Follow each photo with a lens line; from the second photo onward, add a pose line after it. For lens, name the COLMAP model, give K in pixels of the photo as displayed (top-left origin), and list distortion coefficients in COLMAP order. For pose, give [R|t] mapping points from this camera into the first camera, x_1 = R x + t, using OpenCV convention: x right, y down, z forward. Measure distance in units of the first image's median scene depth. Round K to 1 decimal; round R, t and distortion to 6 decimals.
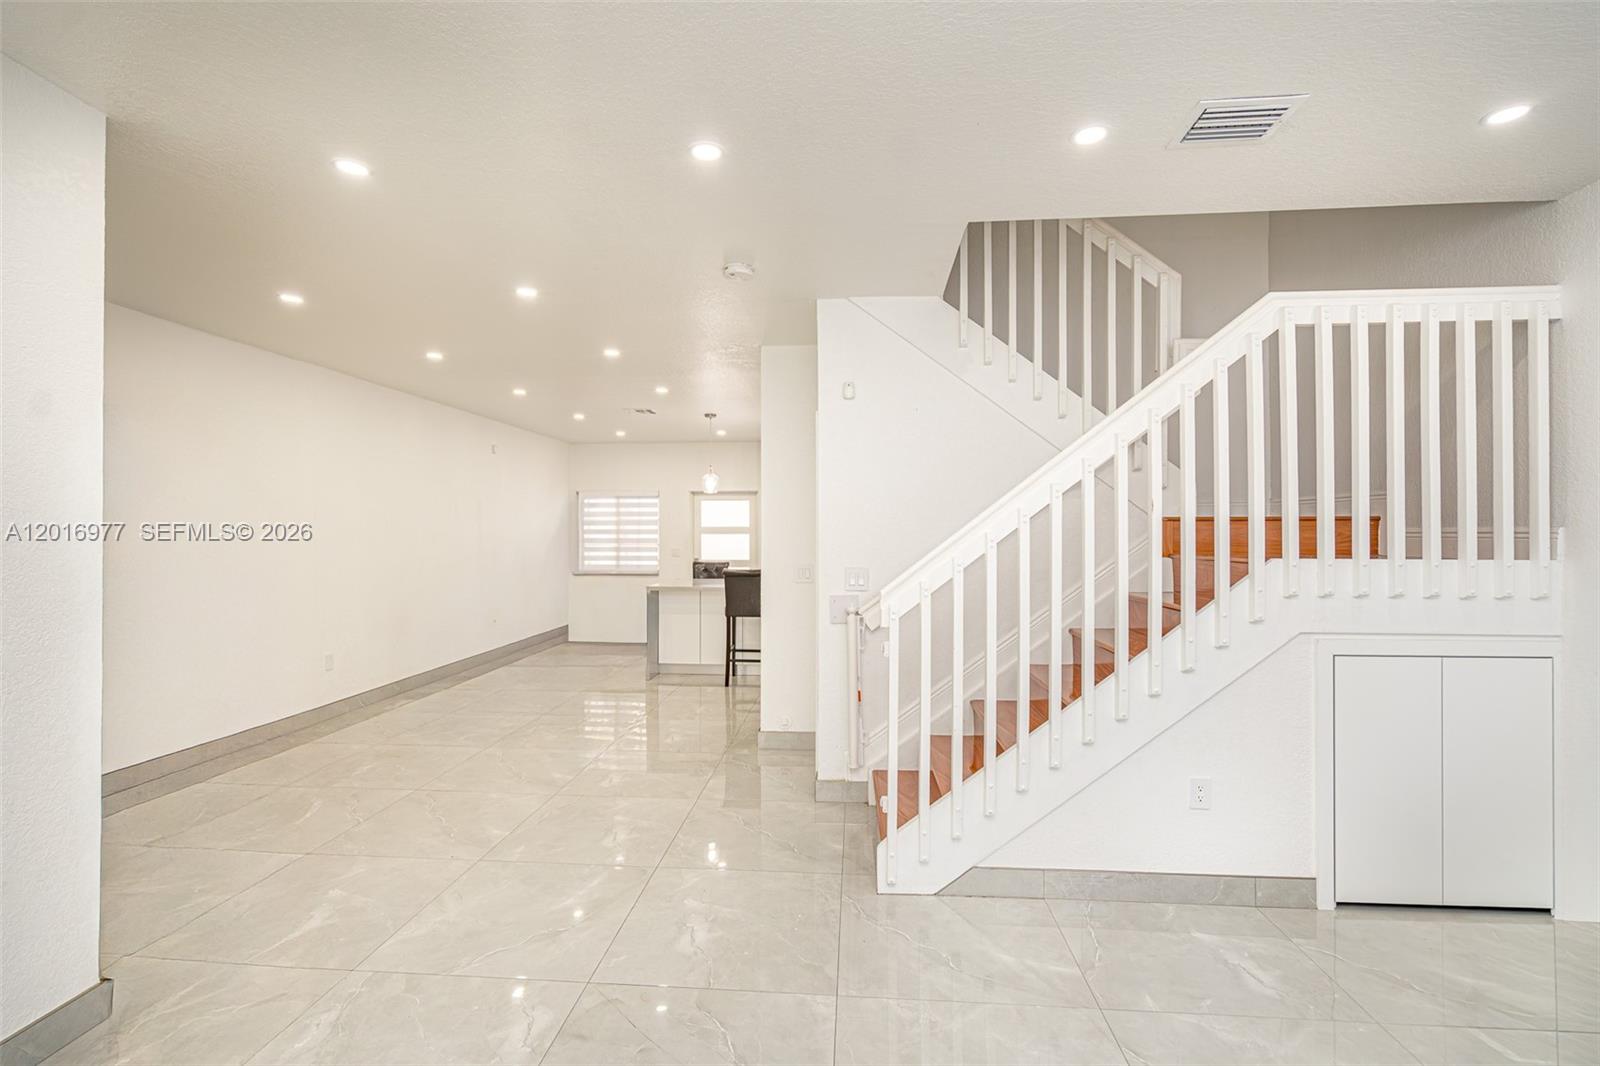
lens RADIAL K [[719.4, 0, 798.8], [0, 719.4, 529.0], [0, 0, 1]] dist [-0.004528, 0.000374]
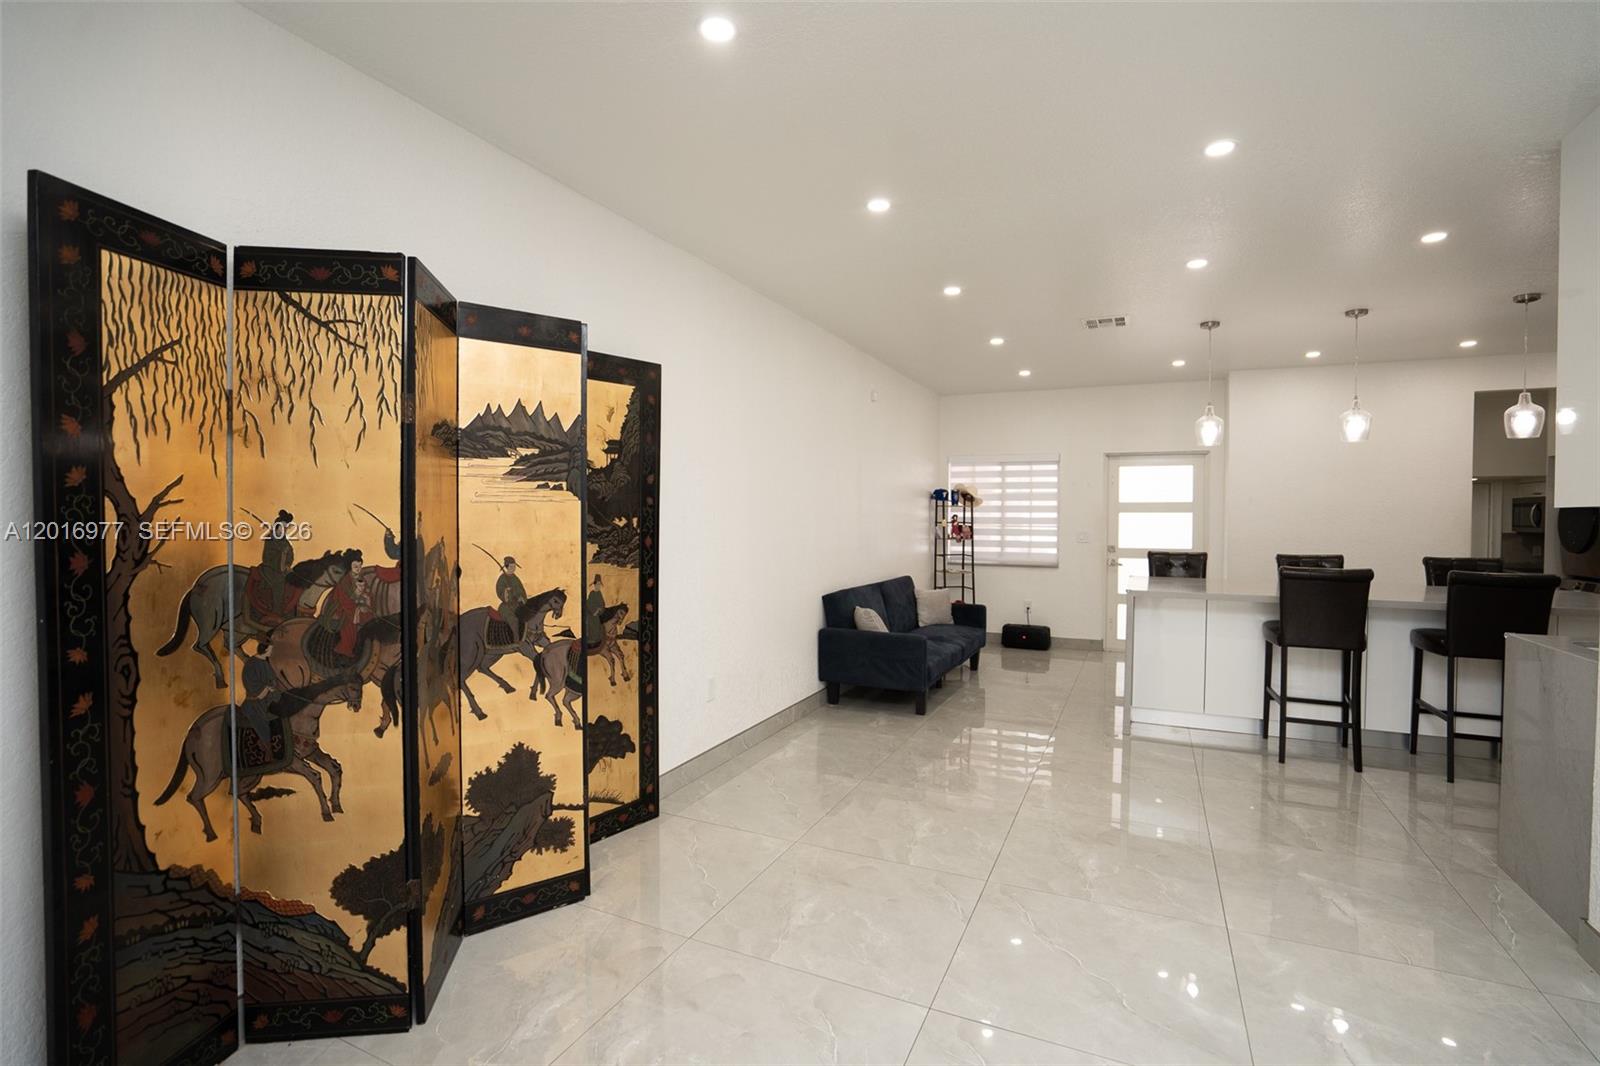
lens RADIAL K [[739.9, 0, 809.4], [0, 739.9, 533.0], [0, 0, 1]] dist [-0.056119, 0.020917]
pose [[0.938755, 0.011702, -0.344388, -0.409512], [-0.002219, 0.999608, 0.027920, 0.018765], [0.344579, -0.025446, 0.938412, 0.470368]]
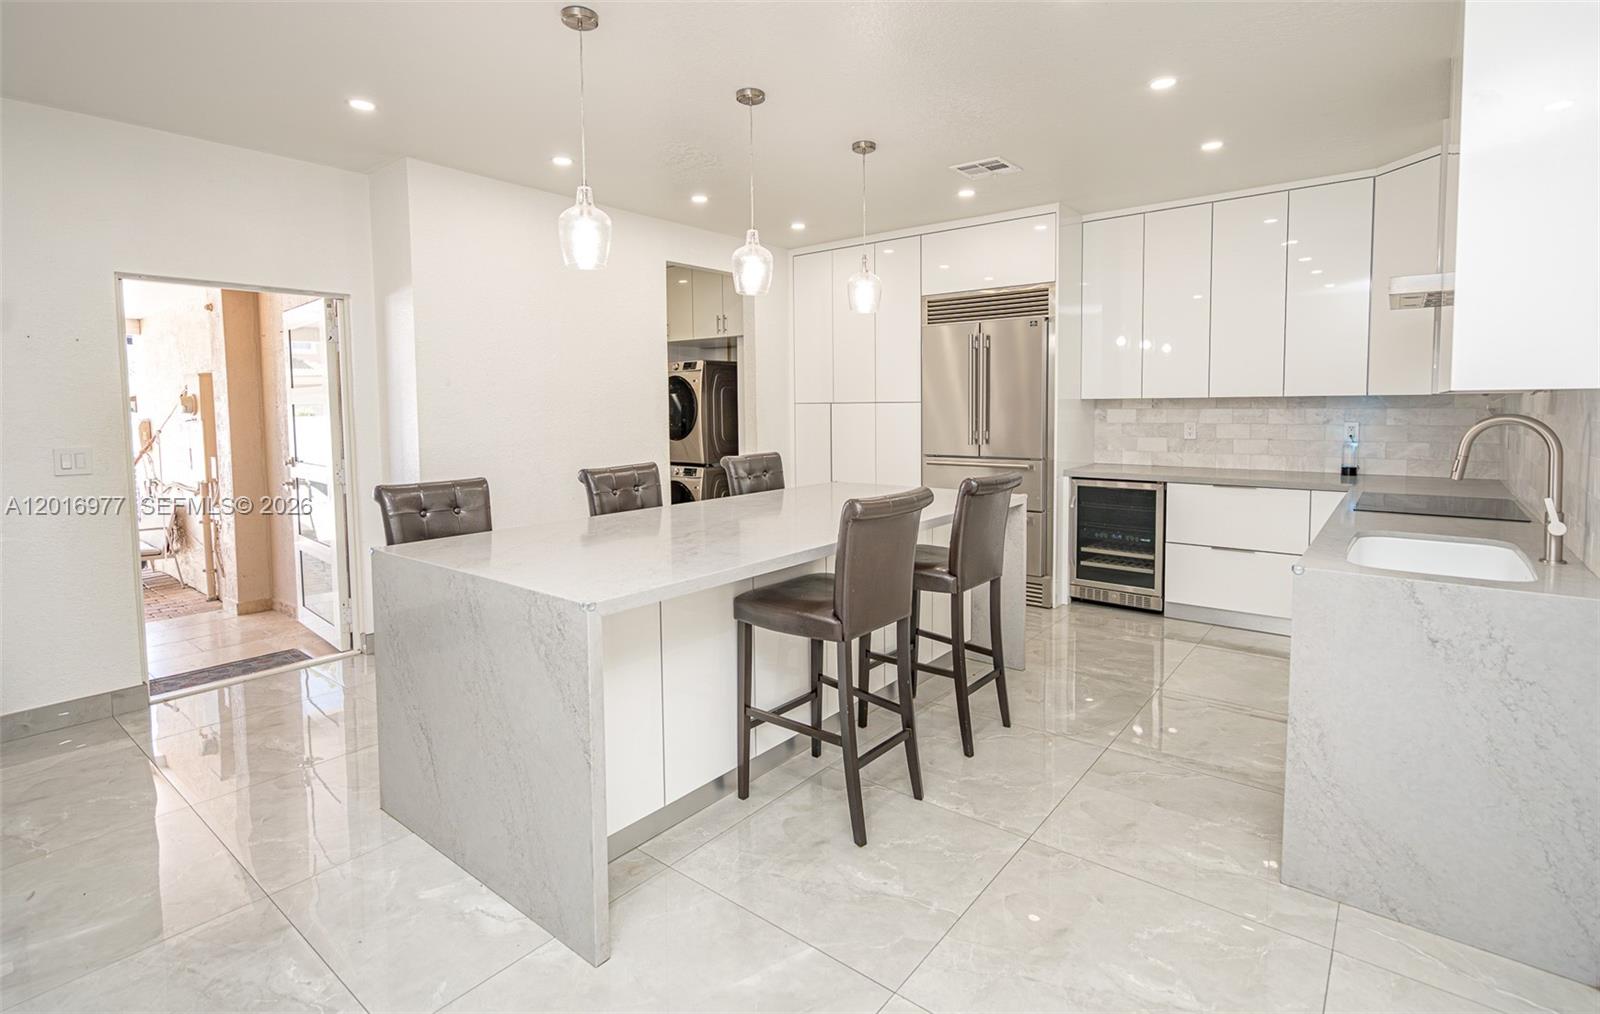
lens RADIAL K [[760.4, 0, 806.0], [0, 760.4, 449.2], [0, 0, 1]] dist [-0.000009, -0.000383]
pose [[0.558431, -0.053912, 0.827797, -0.619765], [0.004366, 0.998063, 0.062056, 0.017747], [-0.829539, -0.031040, 0.557585, 1.281267]]
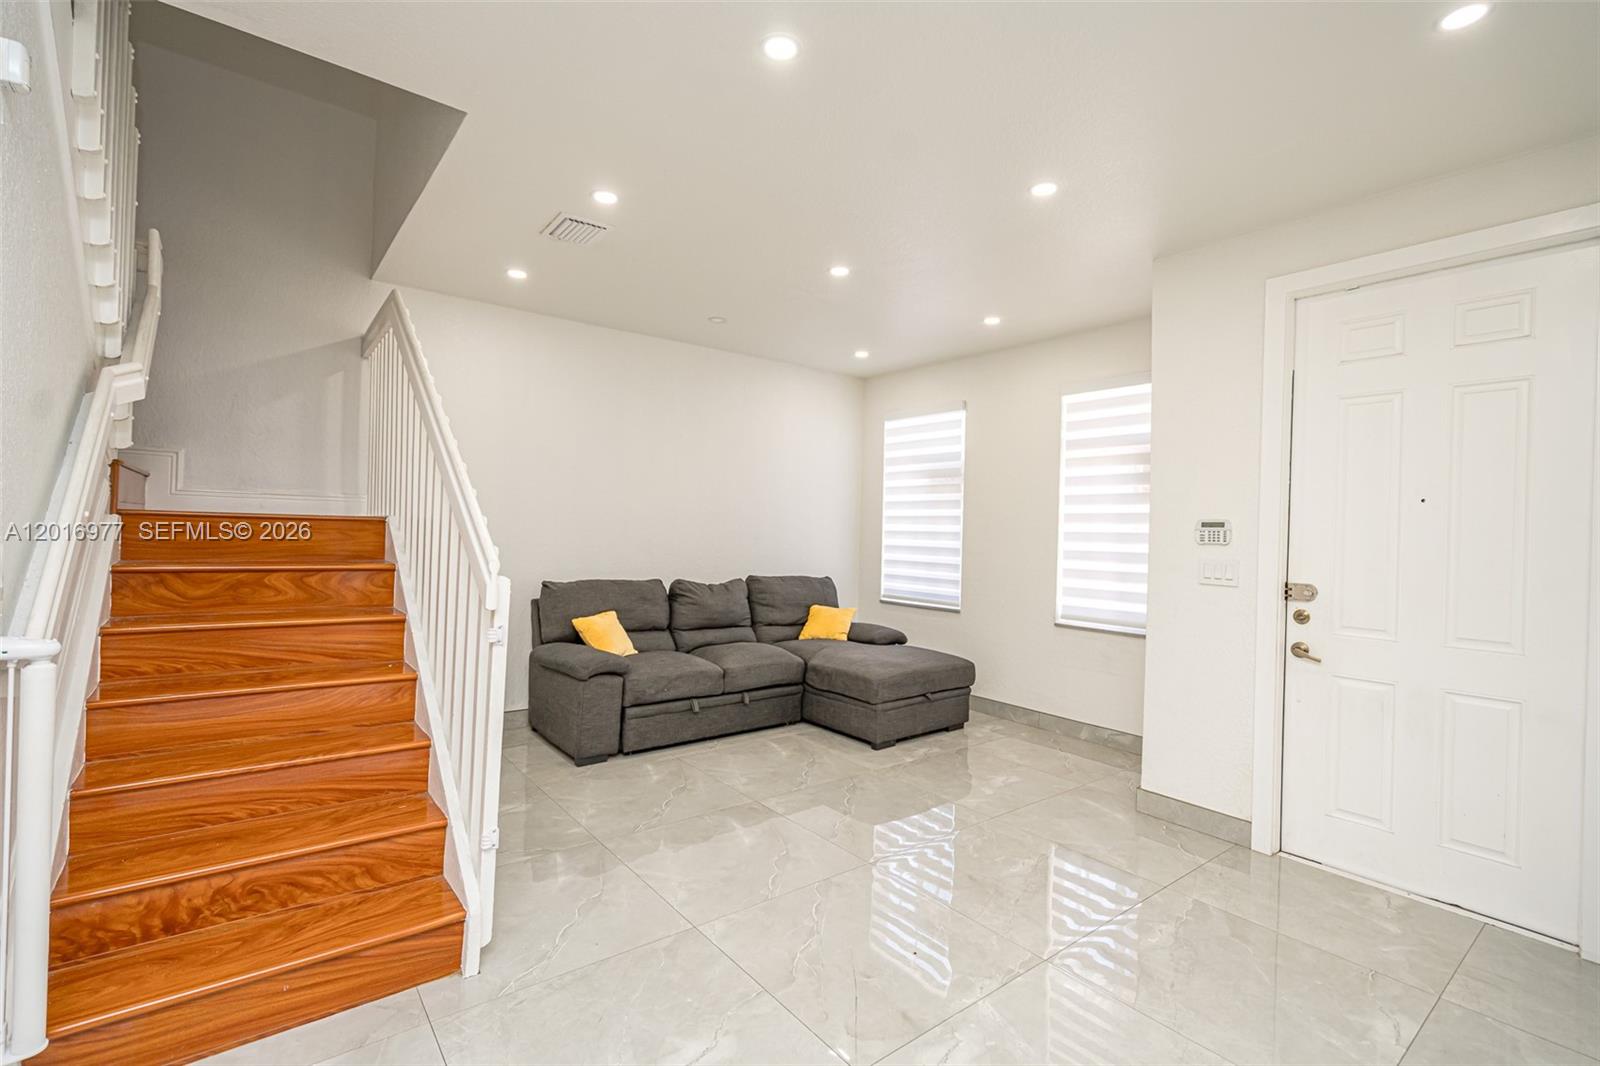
lens RADIAL K [[719.4, 0, 798.8], [0, 719.4, 529.0], [0, 0, 1]] dist [-0.004528, 0.000374]
pose [[-0.677805, -0.016106, 0.735065, -0.425514], [-0.029668, 0.999545, -0.005457, 0.031666], [-0.734643, -0.025507, -0.677974, 0.837931]]
